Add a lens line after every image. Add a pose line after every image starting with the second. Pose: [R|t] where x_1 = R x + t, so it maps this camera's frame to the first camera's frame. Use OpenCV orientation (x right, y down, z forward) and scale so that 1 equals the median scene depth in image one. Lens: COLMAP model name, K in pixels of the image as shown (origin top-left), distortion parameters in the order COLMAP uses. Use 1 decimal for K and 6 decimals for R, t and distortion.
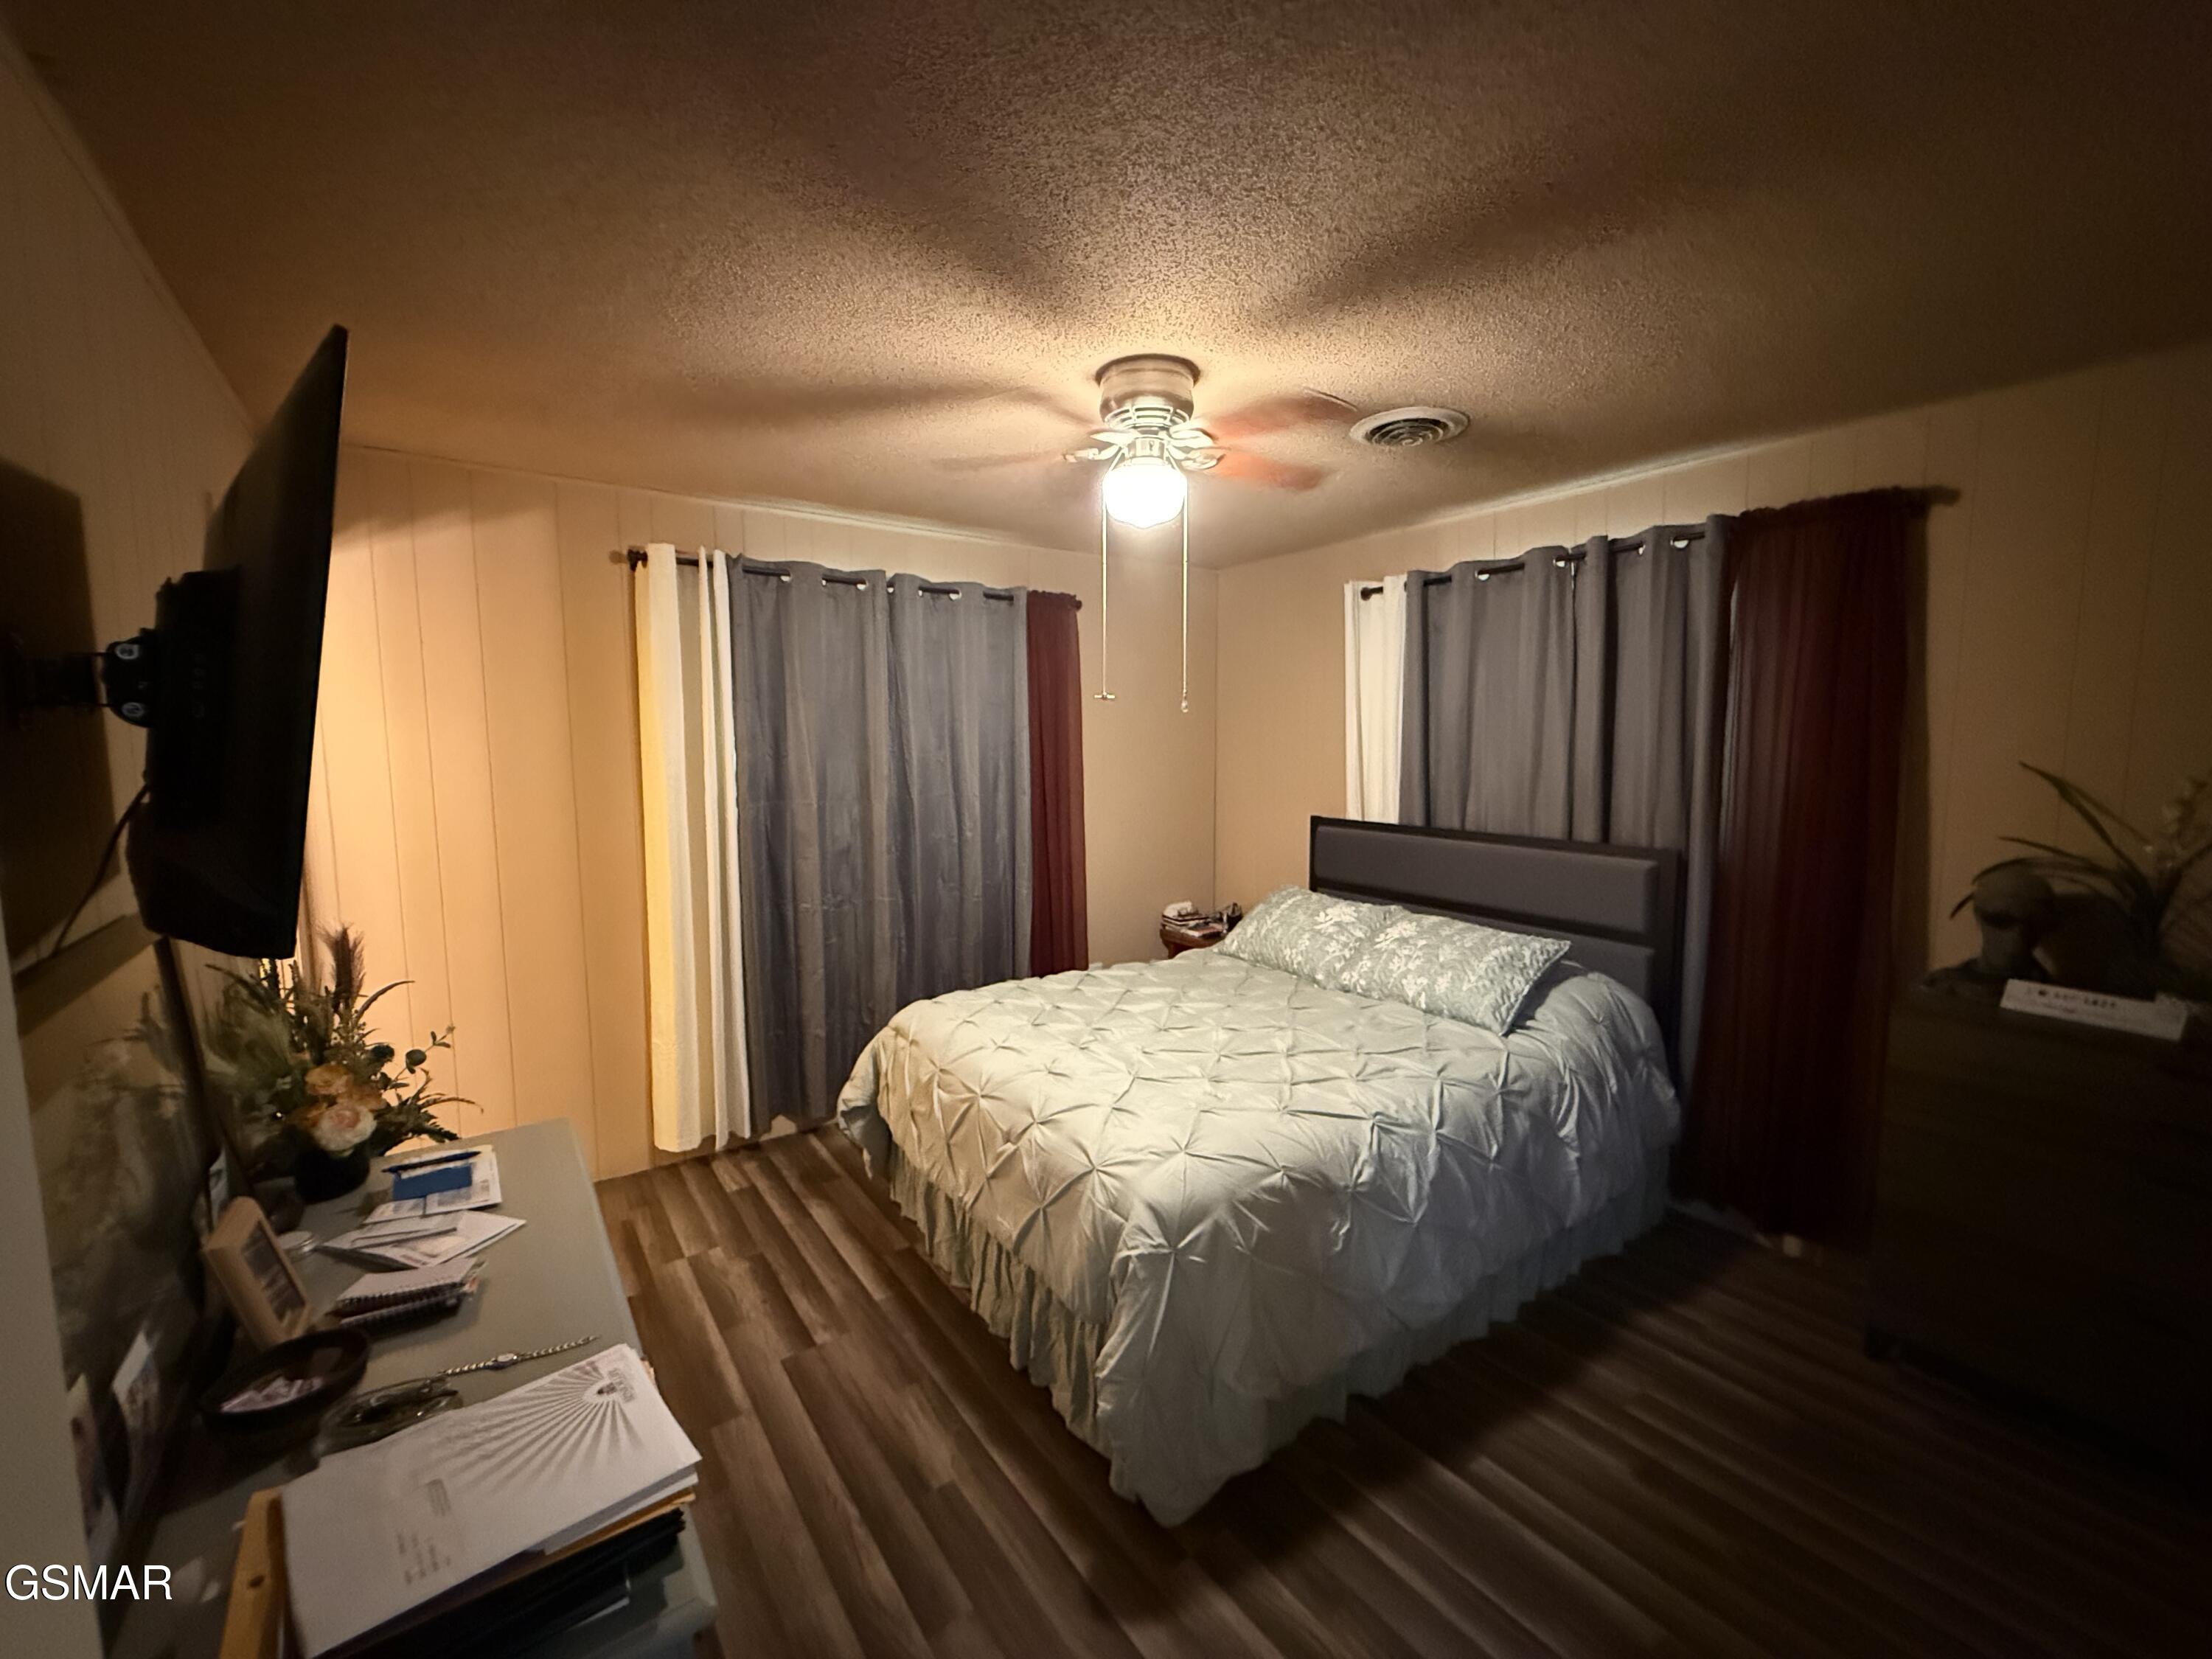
lens RADIAL K [[879.1, 0, 1098.9], [0, 879.1, 827.0], [0, 0, 1]] dist [0.000107, -0.000003]
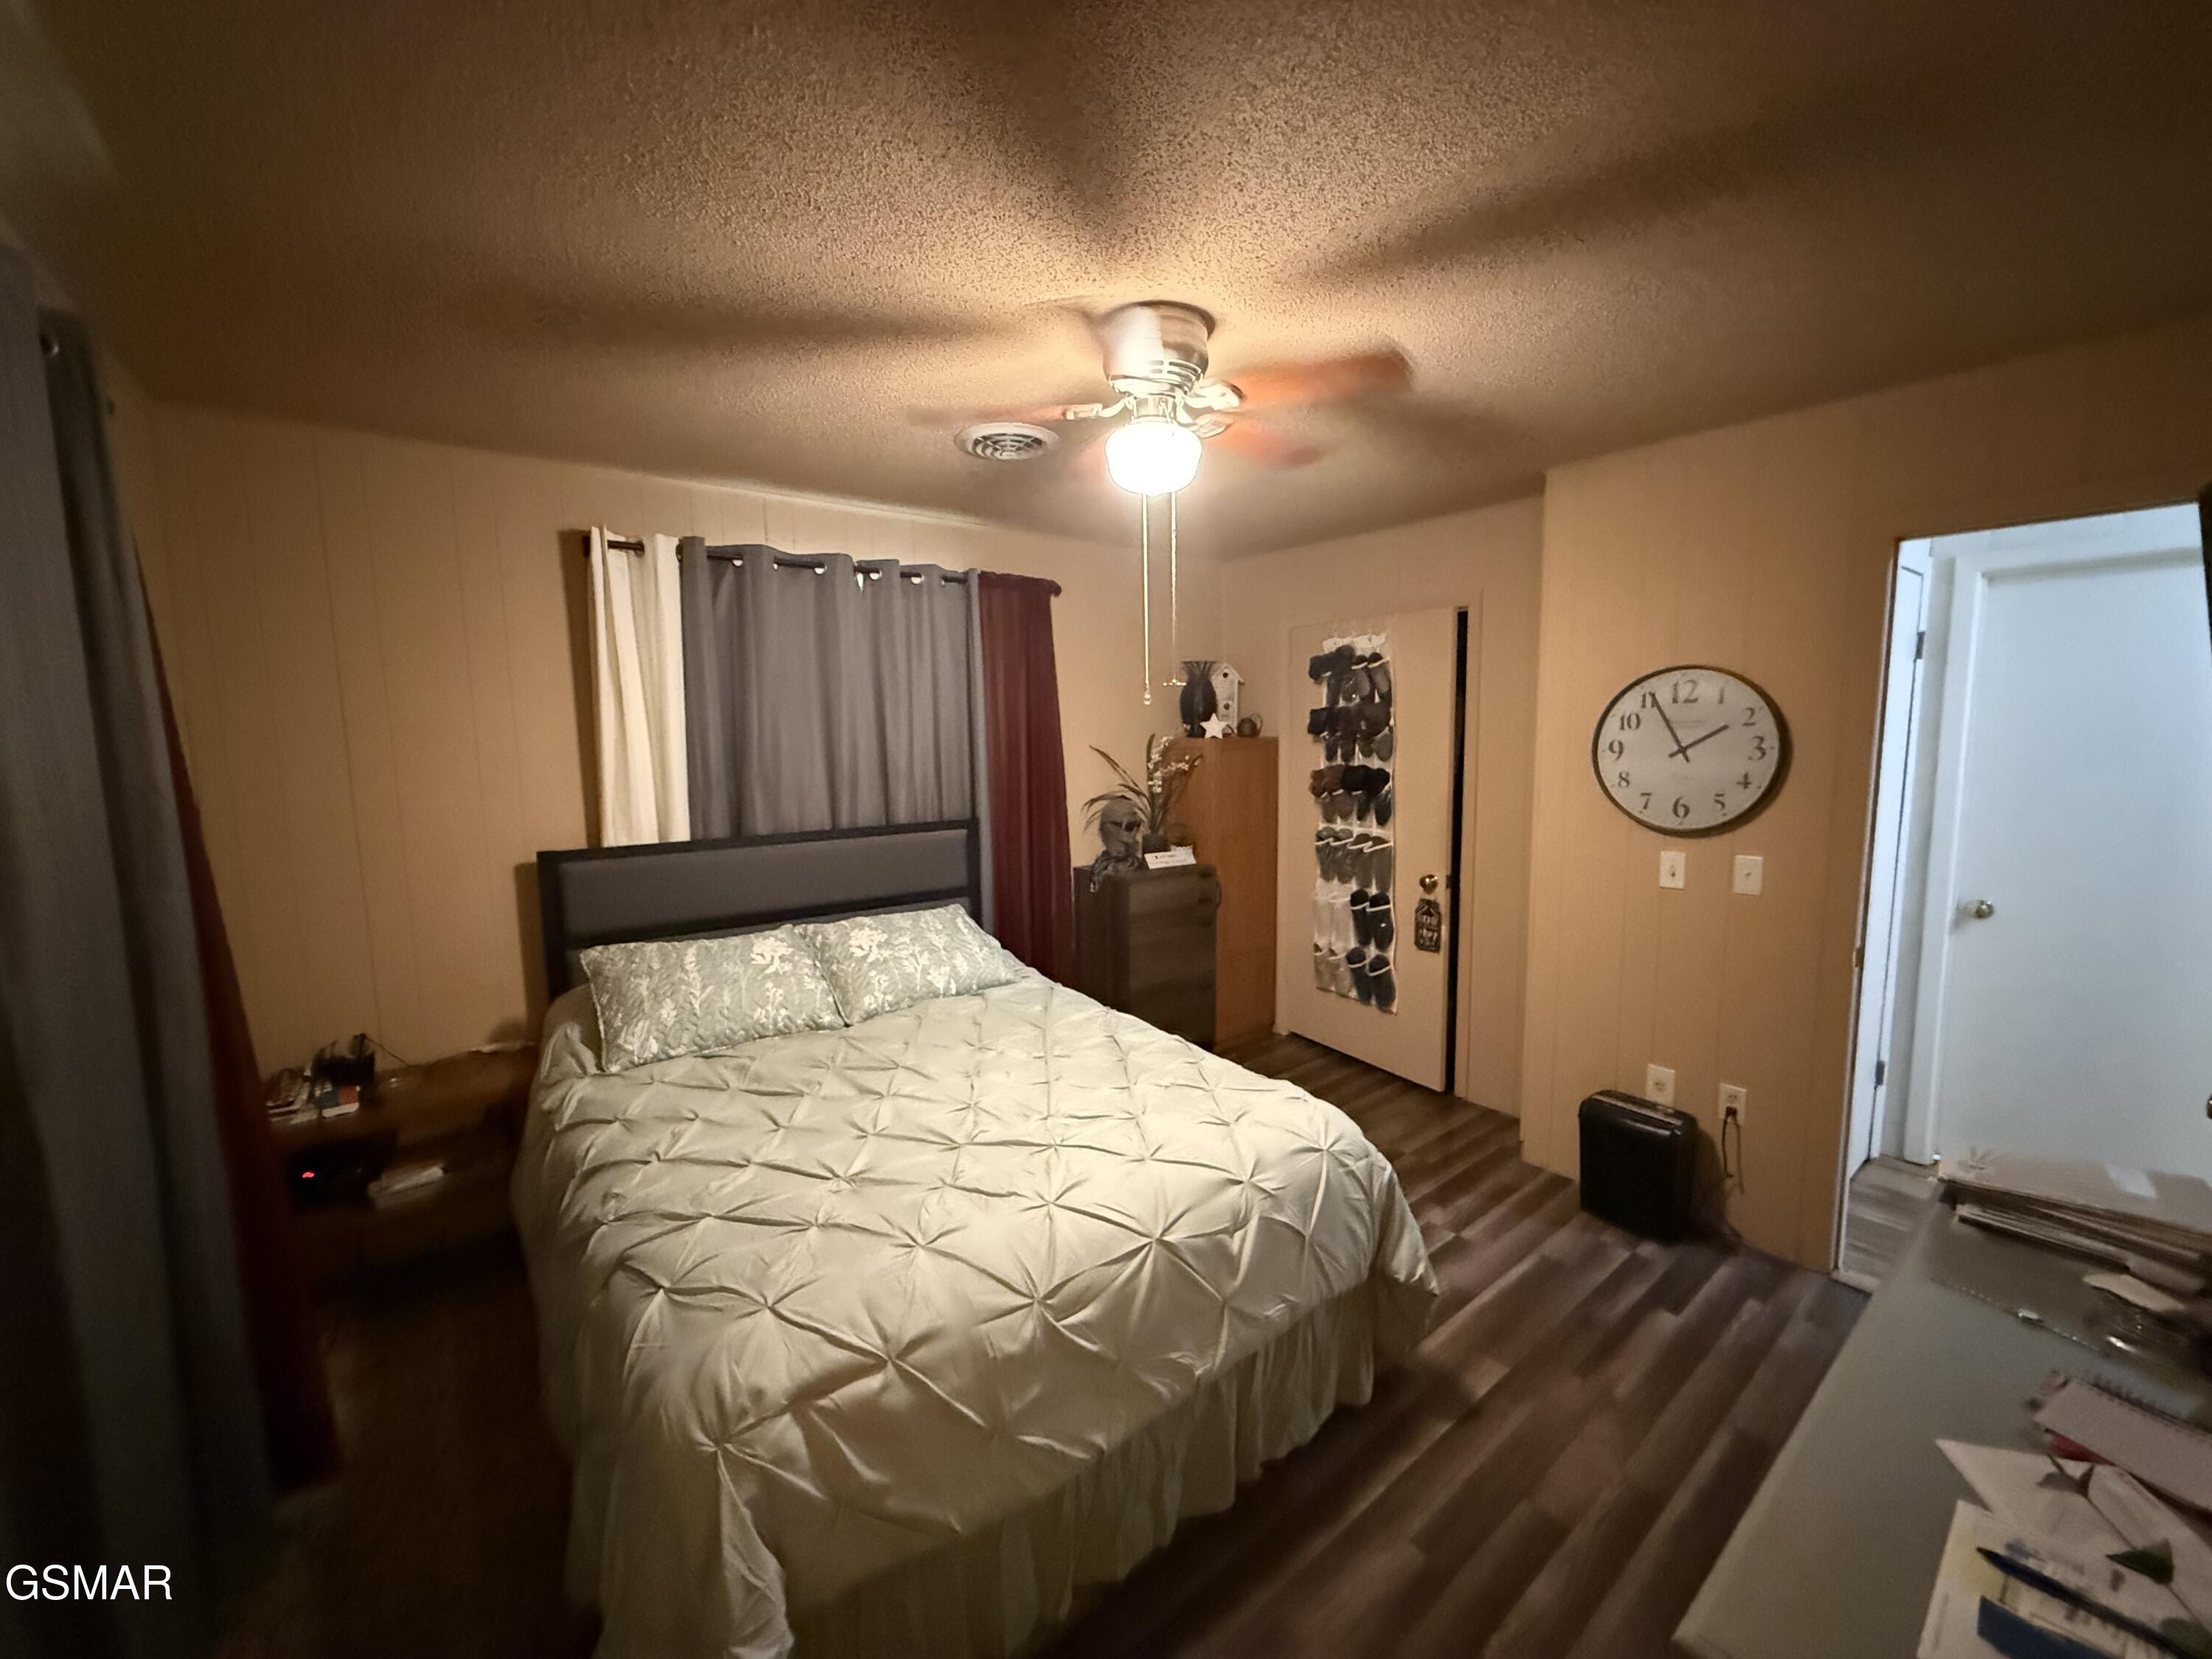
lens RADIAL K [[879.1, 0, 1098.9], [0, 879.1, 827.0], [0, 0, 1]] dist [0.000107, -0.000003]
pose [[-0.050971, -0.107922, 0.992852, -0.660761], [0.106631, 0.987873, 0.112855, -0.089662], [-0.992991, 0.111621, -0.038845, 0.859002]]
